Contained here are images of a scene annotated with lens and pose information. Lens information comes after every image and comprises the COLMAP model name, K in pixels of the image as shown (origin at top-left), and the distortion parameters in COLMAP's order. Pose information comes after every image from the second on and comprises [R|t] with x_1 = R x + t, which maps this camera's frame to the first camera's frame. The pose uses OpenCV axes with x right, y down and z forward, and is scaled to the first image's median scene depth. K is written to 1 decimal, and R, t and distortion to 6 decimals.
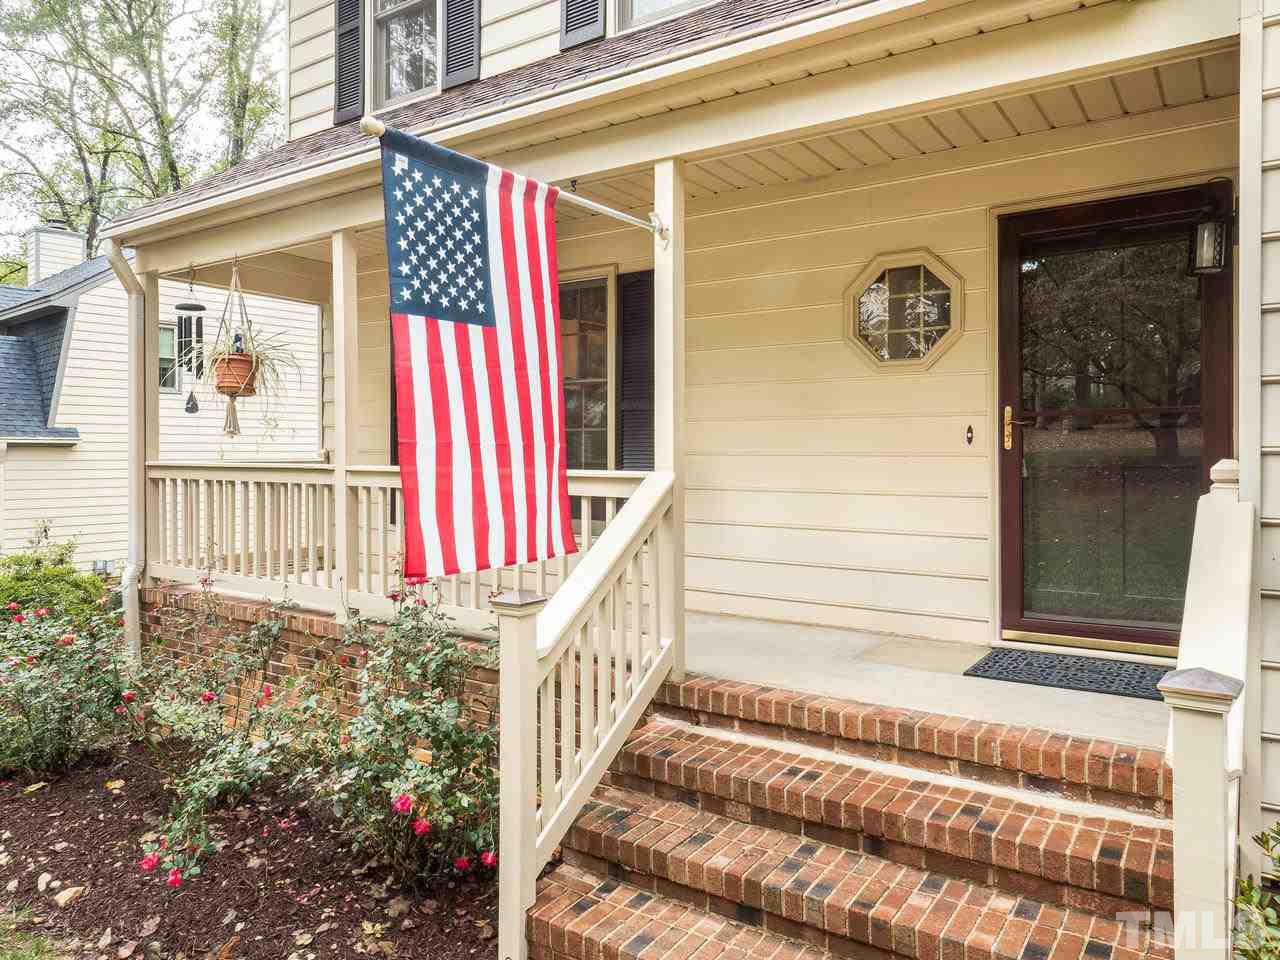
lens RADIAL K [[888.0, 0, 640.0], [0, 888.0, 480.0], [0, 0, 1]] dist [-0.006367, -0.001445]
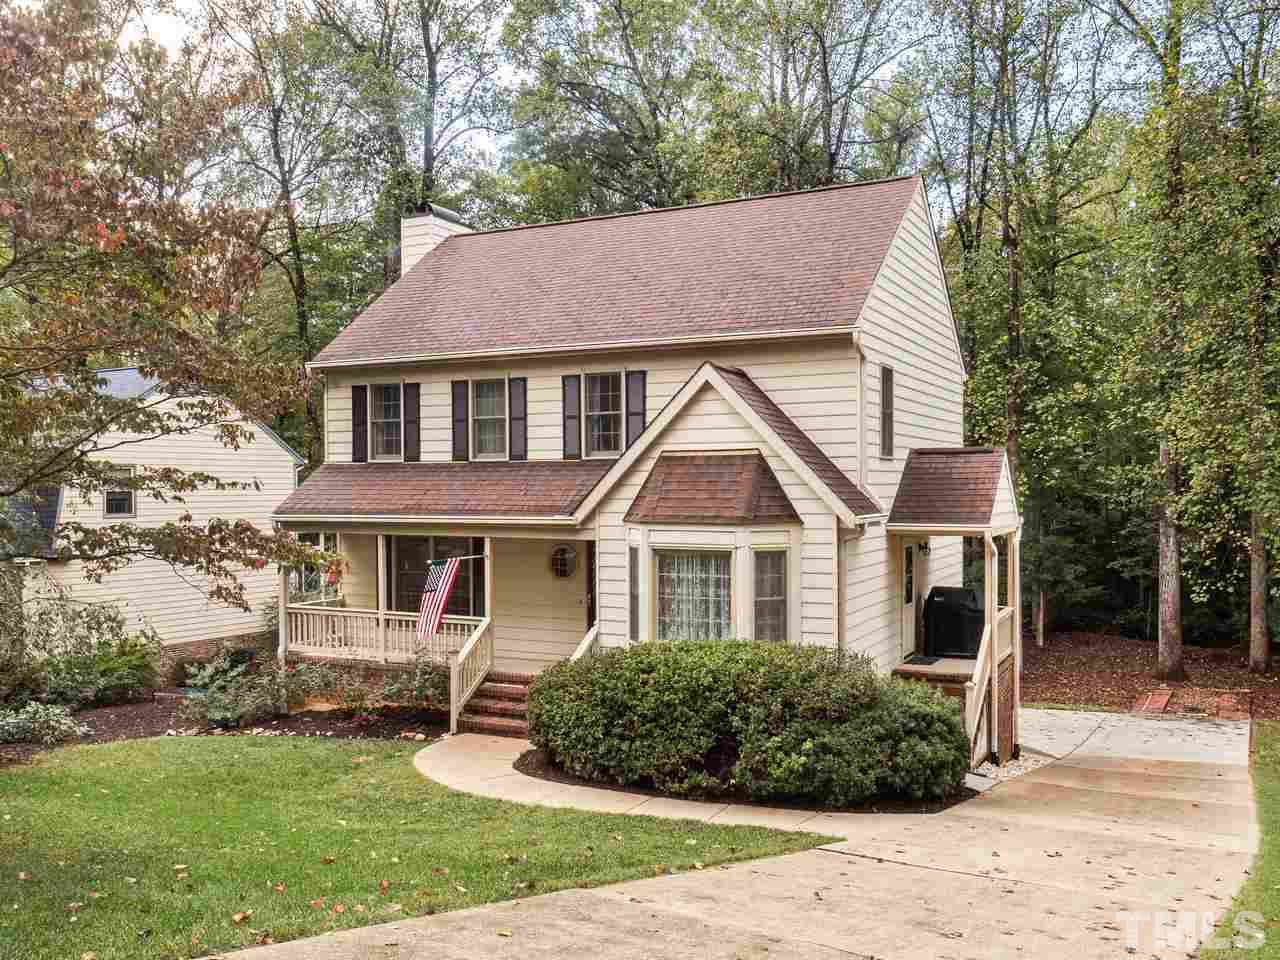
lens RADIAL K [[1122.2, 0, 640.0], [0, 1122.2, 480.0], [0, 0, 1]] dist [0.000515, 0.002105]
pose [[0.990789, -0.003008, 0.135380, 0.025132], [0.007761, 0.999371, -0.034592, -0.439323], [-0.135190, 0.035324, 0.990190, -3.951290]]
